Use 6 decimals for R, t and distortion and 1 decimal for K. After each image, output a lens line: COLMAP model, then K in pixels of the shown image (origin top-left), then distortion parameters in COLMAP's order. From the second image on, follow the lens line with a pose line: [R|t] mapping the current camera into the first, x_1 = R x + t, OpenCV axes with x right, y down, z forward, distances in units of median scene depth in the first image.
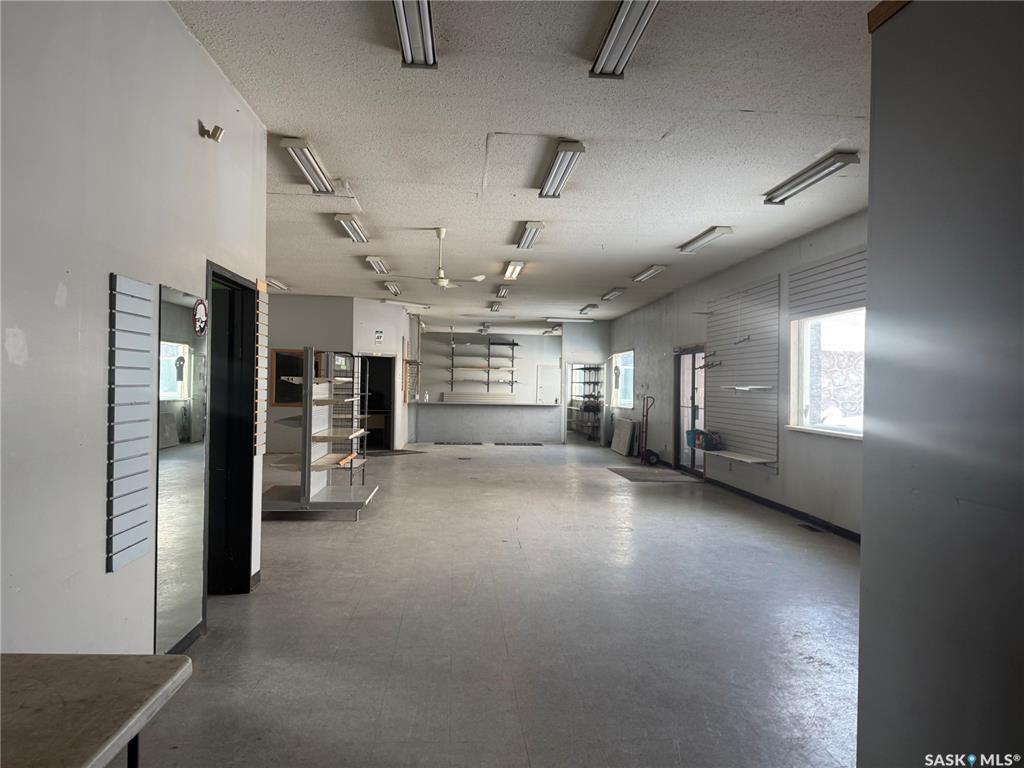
lens RADIAL K [[726.0, 0, 509.4], [0, 726.0, 389.8], [0, 0, 1]] dist [0.098346, -0.154796]
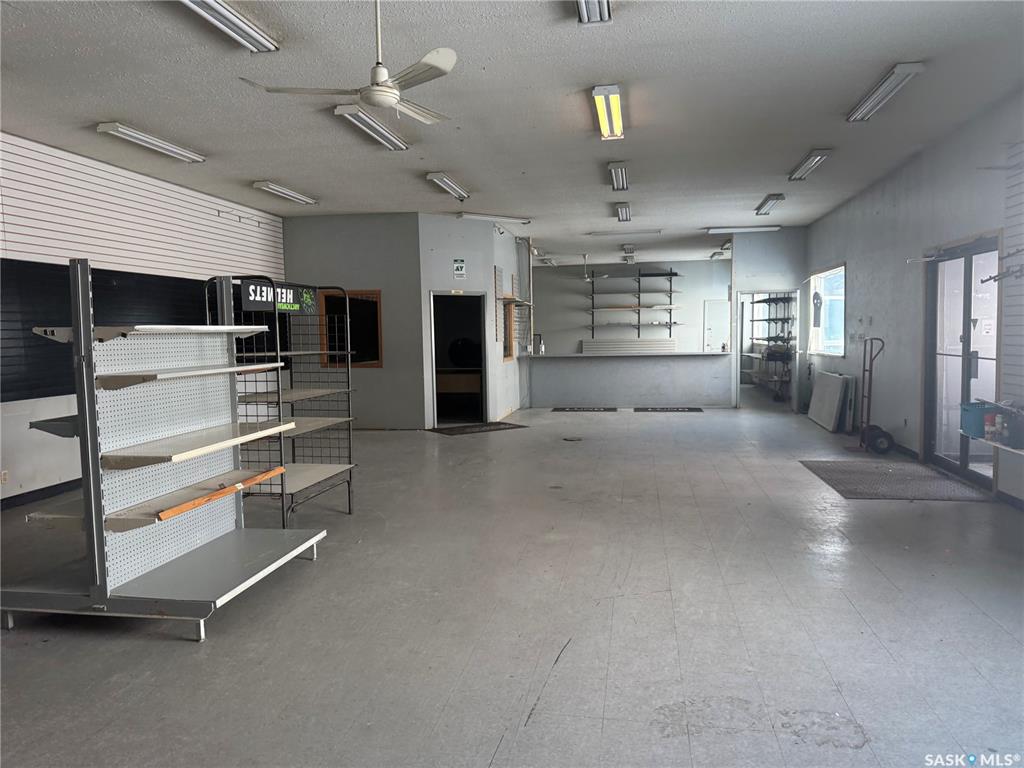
lens RADIAL K [[726.0, 0, 509.4], [0, 726.0, 389.8], [0, 0, 1]] dist [0.098346, -0.154796]
pose [[0.968496, -0.016407, -0.248488, 0.042429], [0.034666, 0.996994, 0.069284, -0.000448], [0.246604, -0.075715, 0.966154, 0.284348]]
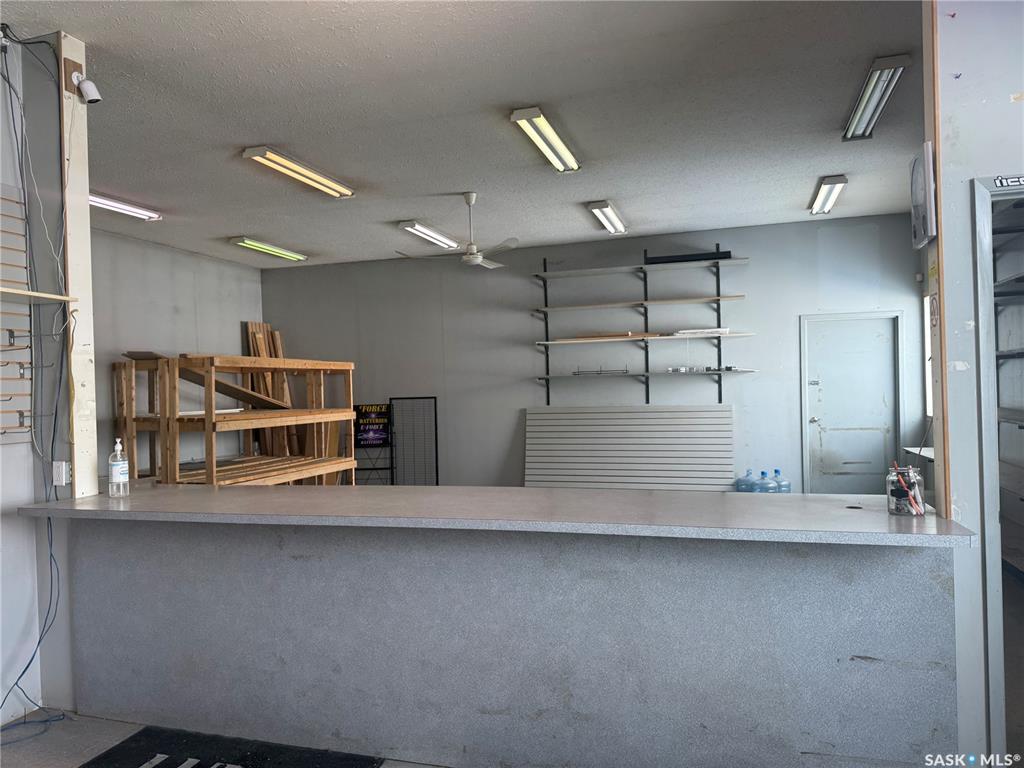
lens RADIAL K [[726.0, 0, 509.4], [0, 726.0, 389.8], [0, 0, 1]] dist [0.098346, -0.154796]
pose [[0.929171, -0.039786, -0.367502, 0.053839], [0.041849, 0.999121, -0.002356, -0.007688], [0.367272, -0.013190, 0.930020, 0.929685]]
